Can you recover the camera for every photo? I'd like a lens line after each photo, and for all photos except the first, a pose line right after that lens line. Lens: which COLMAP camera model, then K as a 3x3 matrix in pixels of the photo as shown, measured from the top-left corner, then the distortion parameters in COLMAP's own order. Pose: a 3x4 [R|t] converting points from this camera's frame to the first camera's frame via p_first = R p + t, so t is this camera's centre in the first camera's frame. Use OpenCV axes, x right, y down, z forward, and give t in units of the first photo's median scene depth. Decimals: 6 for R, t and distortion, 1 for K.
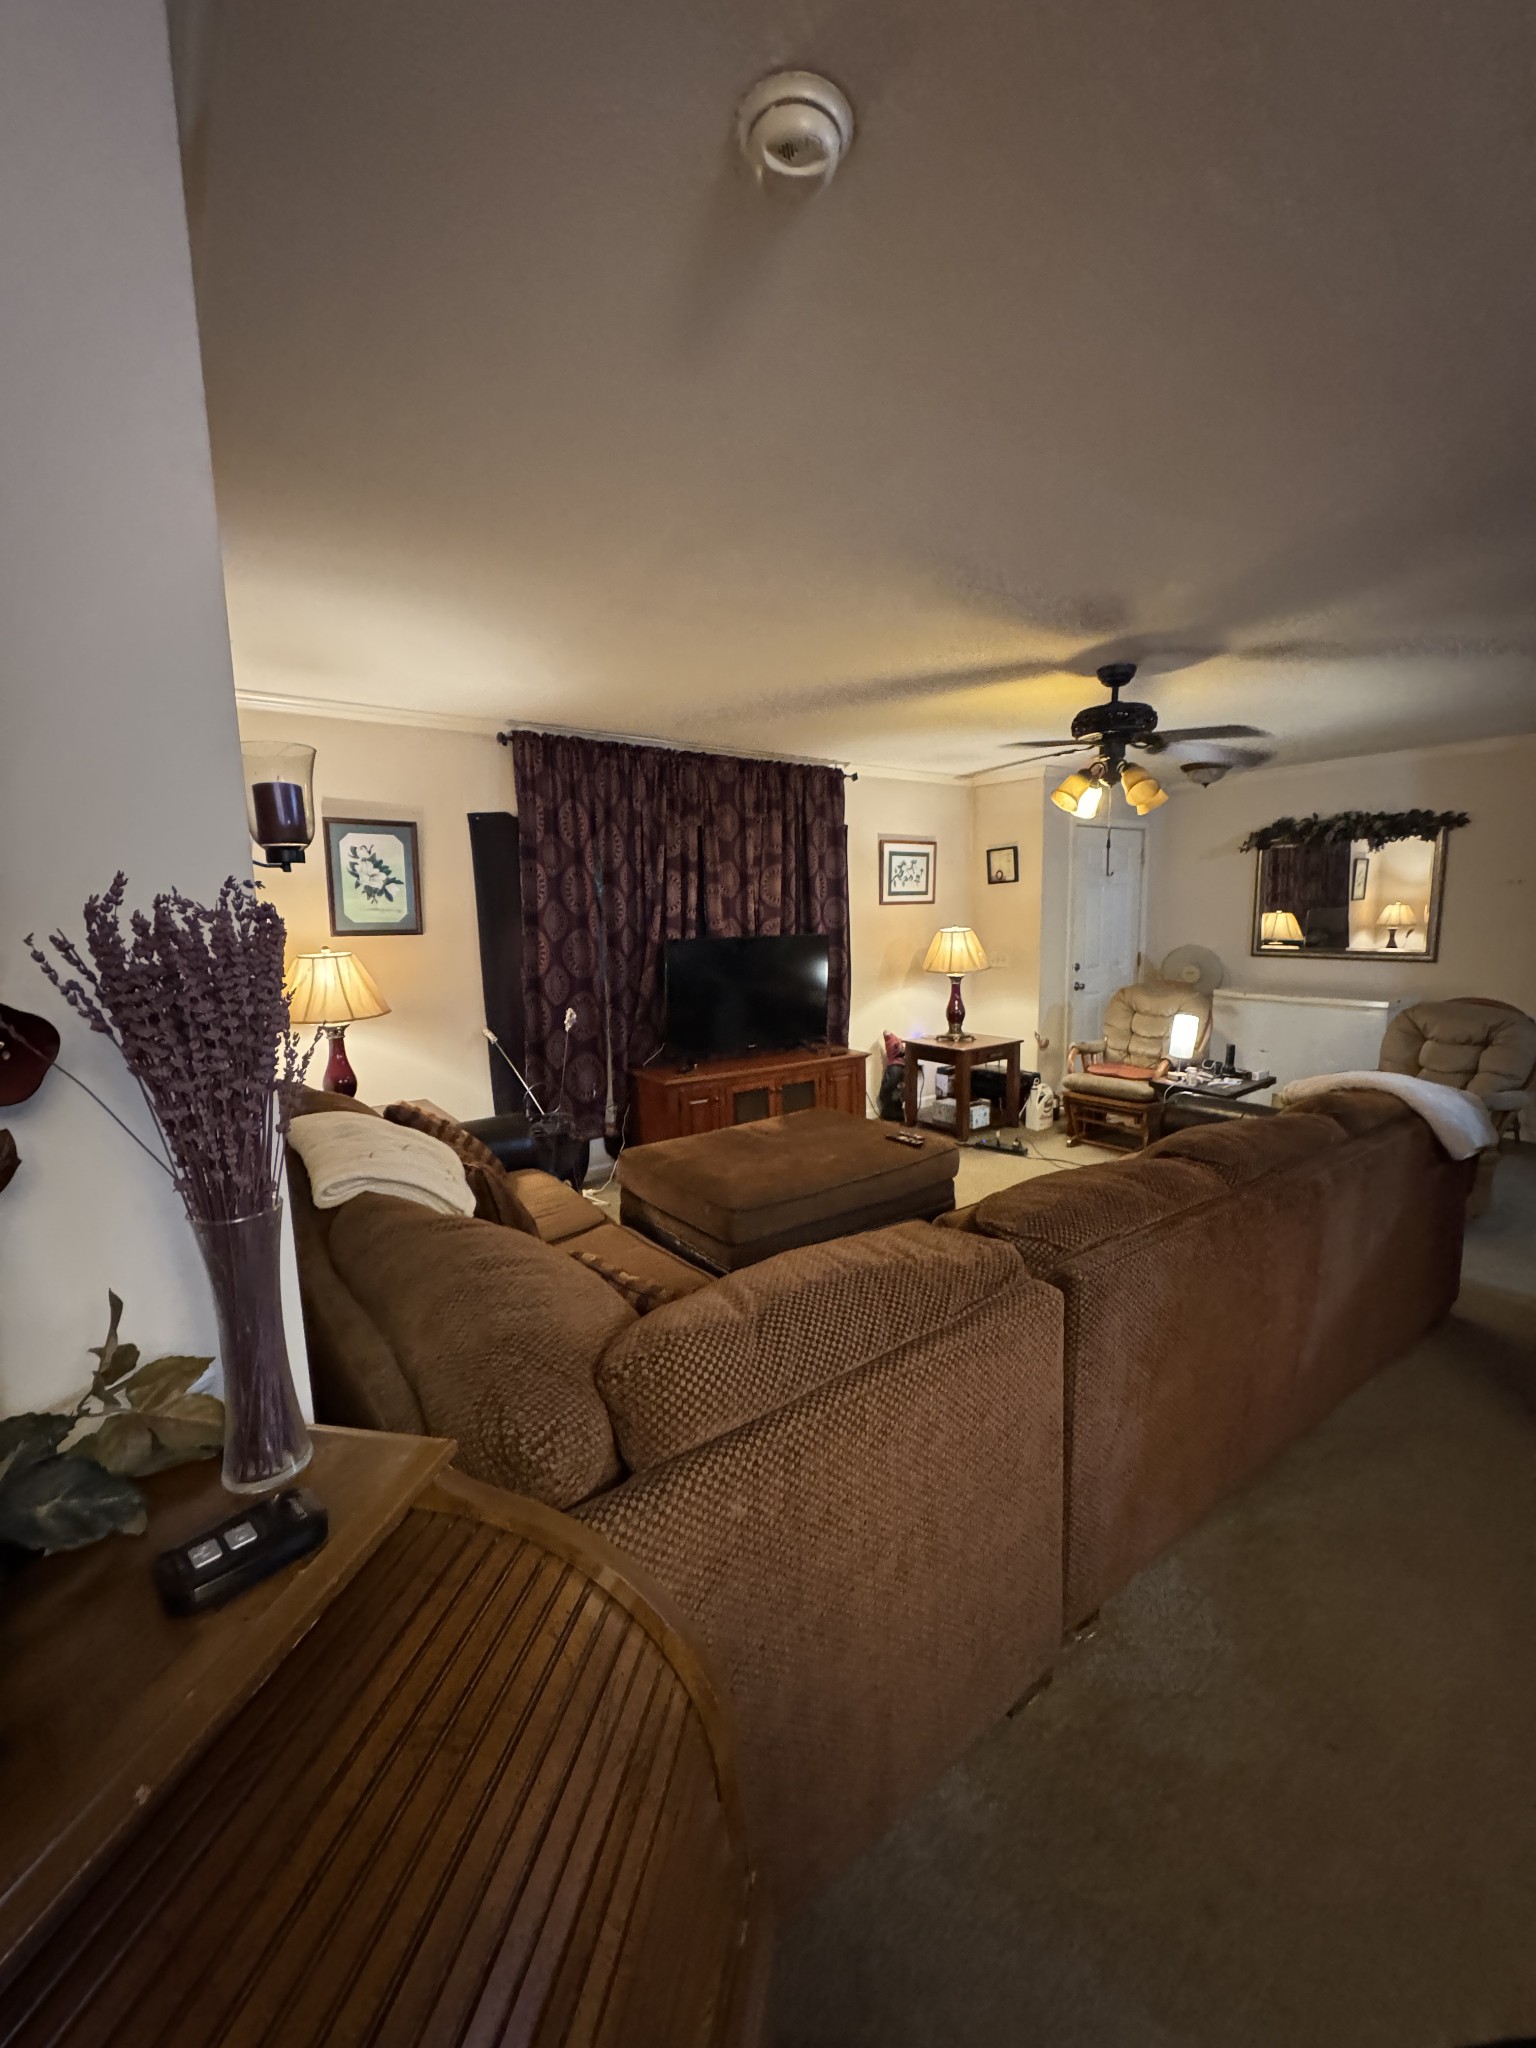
lens RADIAL K [[820.0, 0, 768.0], [0, 820.0, 1024.0], [0, 0, 1]] dist [-0.002300, 0.000833]
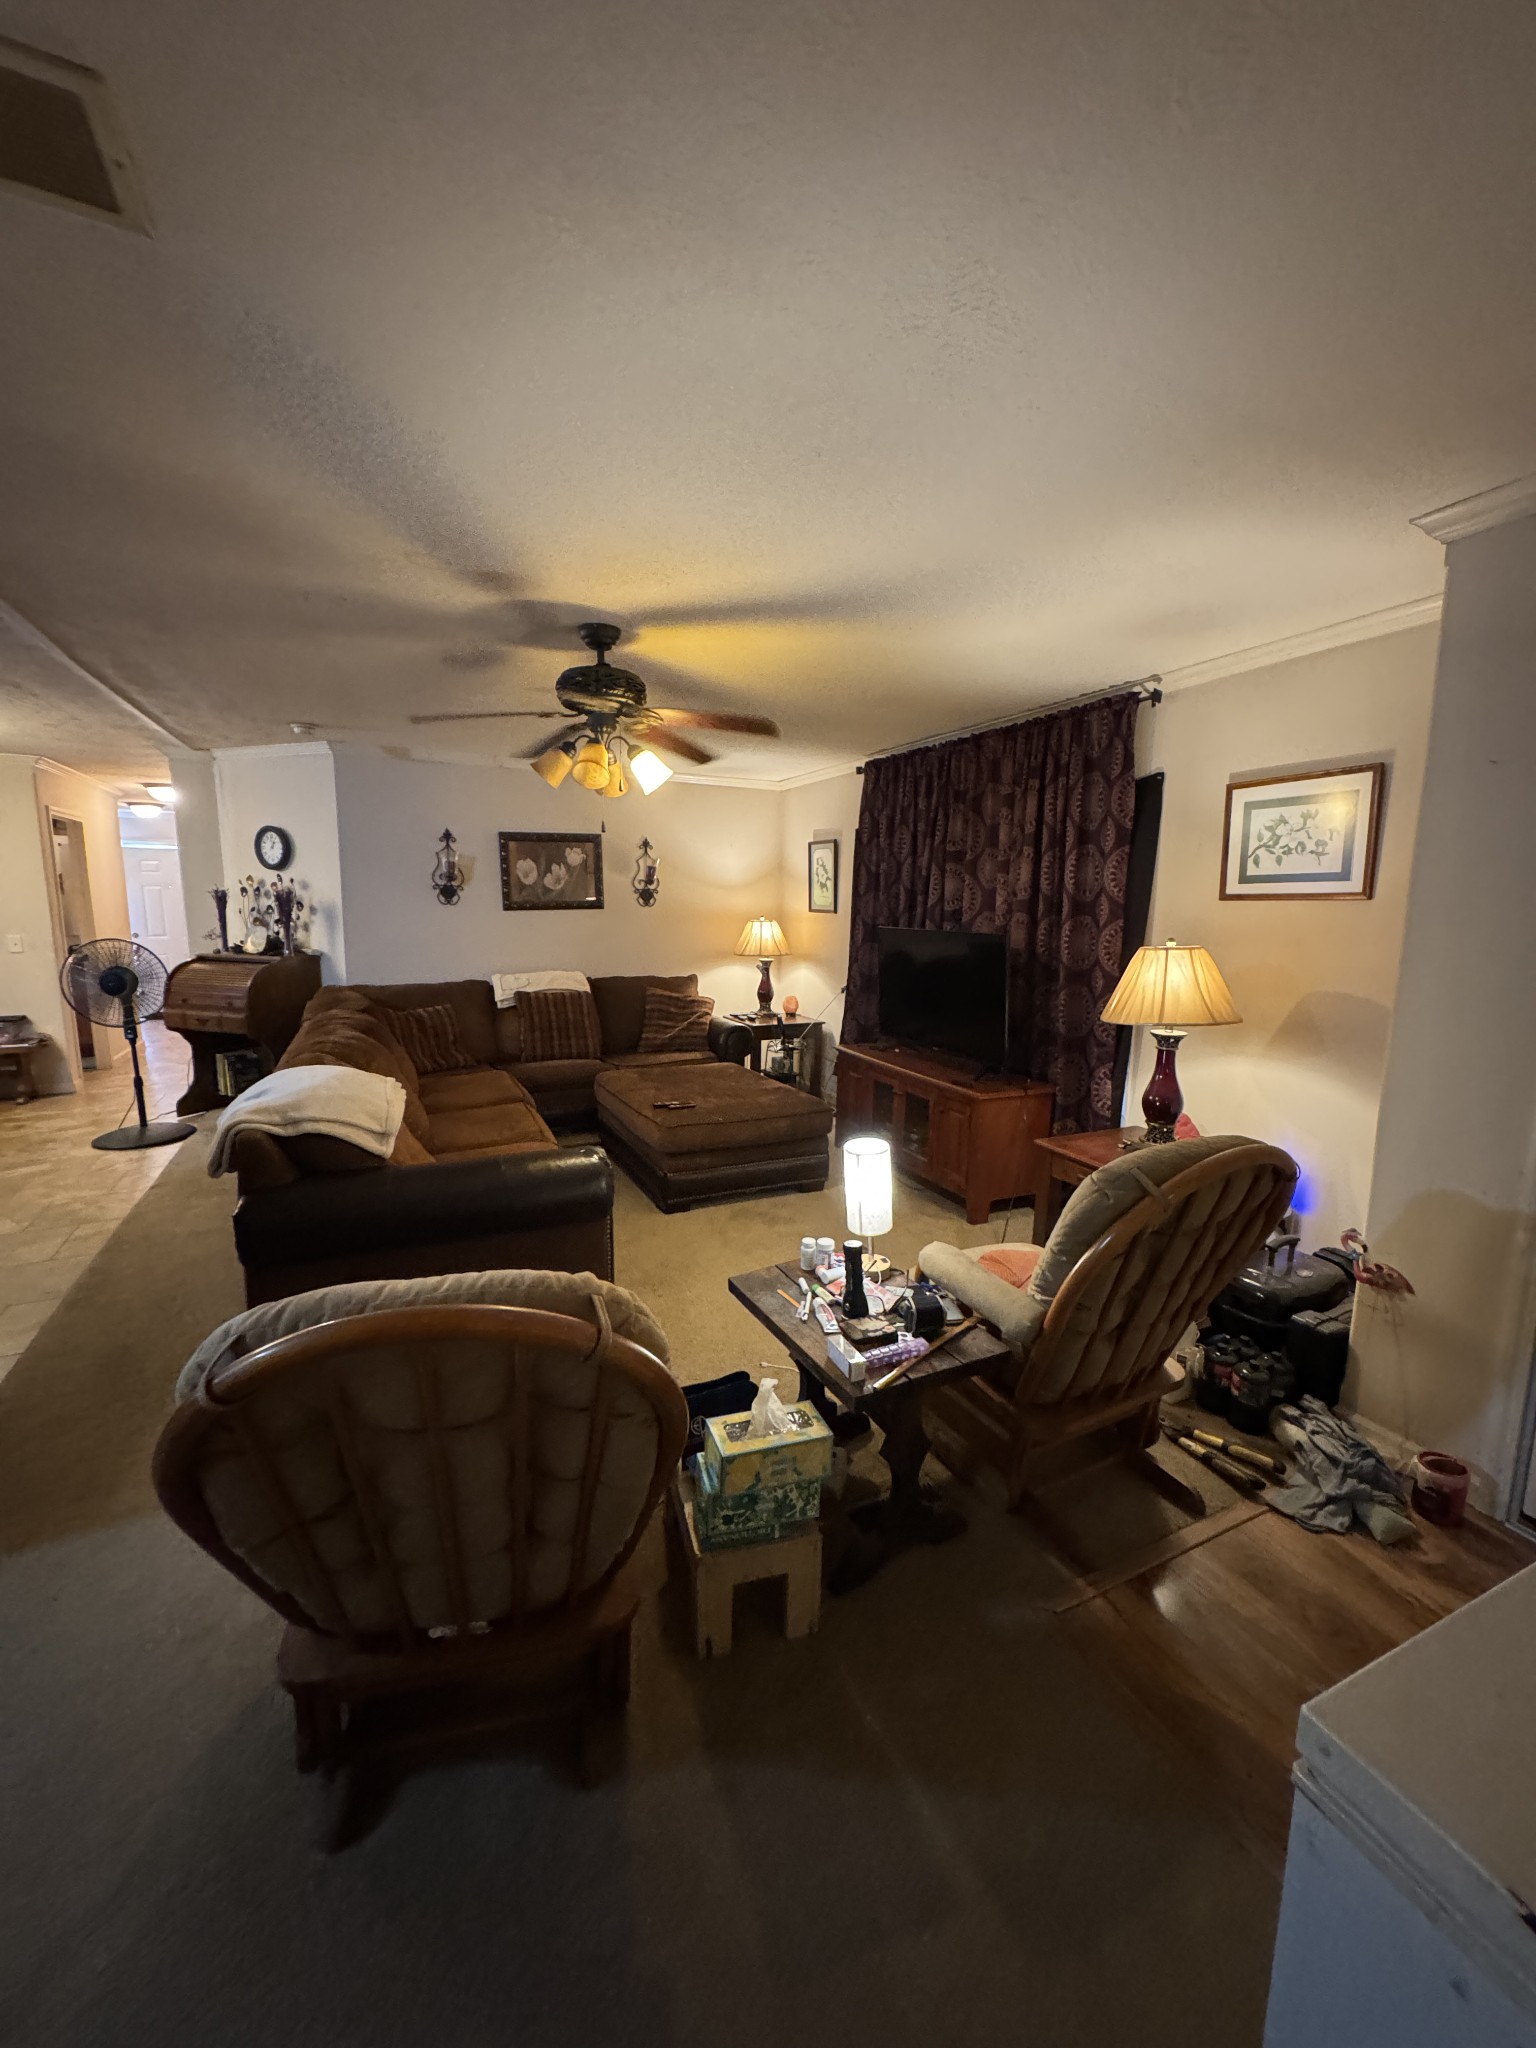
lens RADIAL K [[820.0, 0, 768.0], [0, 820.0, 1024.0], [0, 0, 1]] dist [-0.002300, 0.000833]
pose [[-0.172240, 0.159256, -0.972096, 0.945229], [-0.145280, 0.971946, 0.184973, -0.149855], [0.974283, 0.173086, -0.144271, 0.981242]]
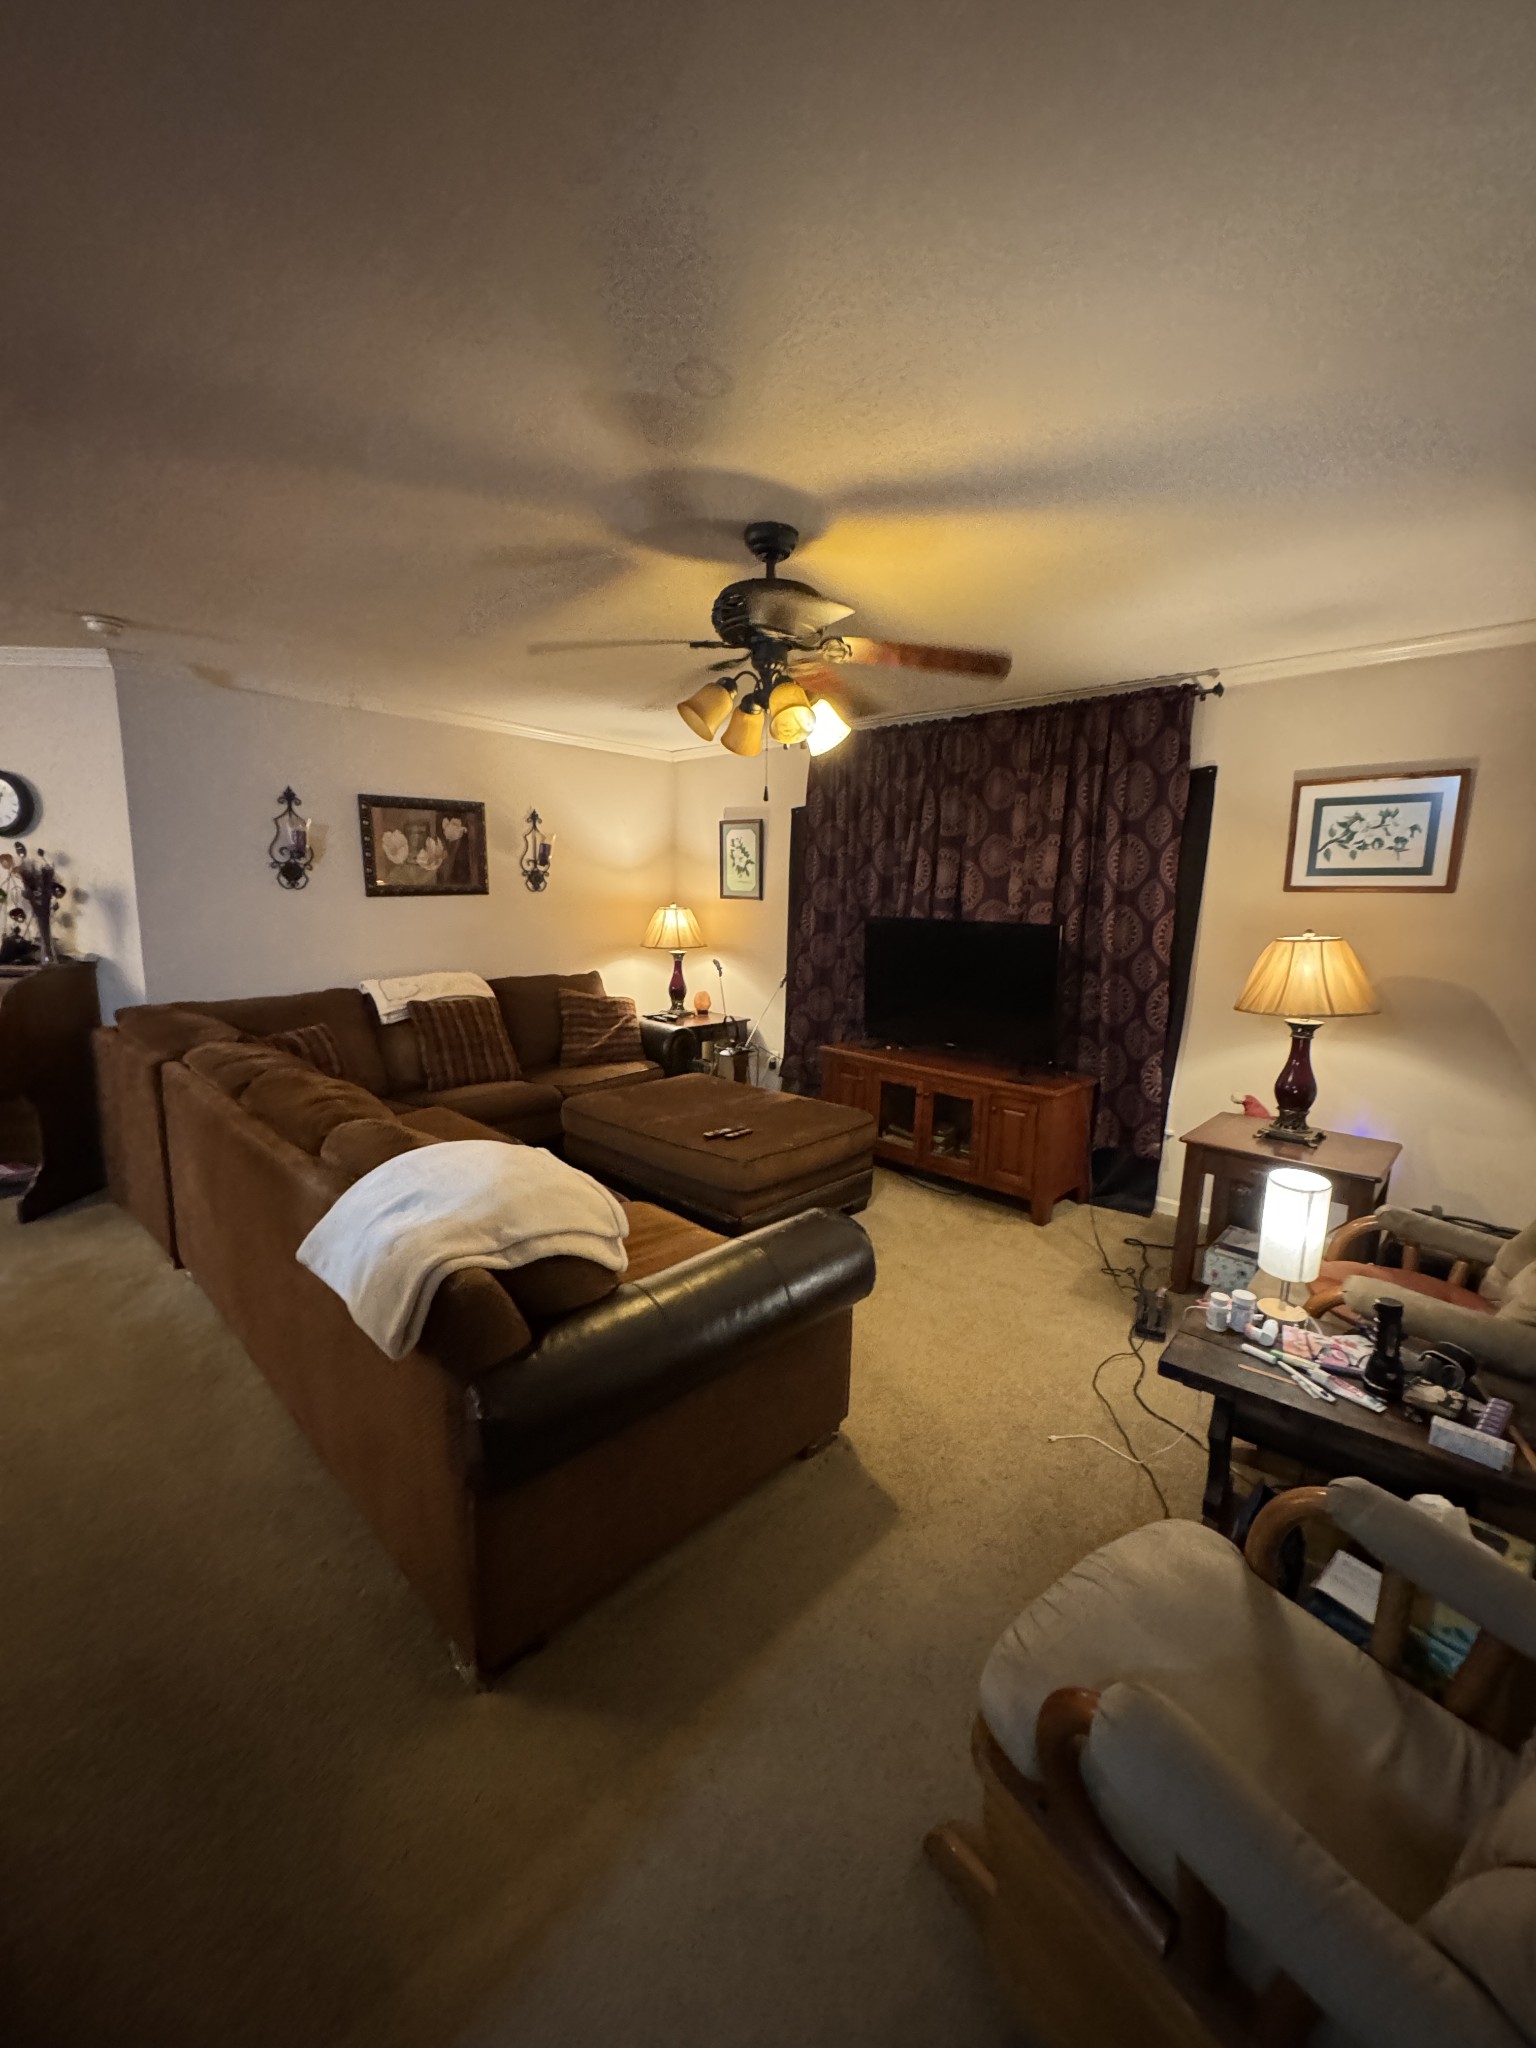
lens RADIAL K [[820.0, 0, 768.0], [0, 820.0, 1024.0], [0, 0, 1]] dist [-0.002300, 0.000833]
pose [[0.194636, 0.179307, -0.964347, 0.820887], [-0.156747, 0.976201, 0.149875, -0.099914], [0.968270, 0.121988, 0.218110, 0.638112]]
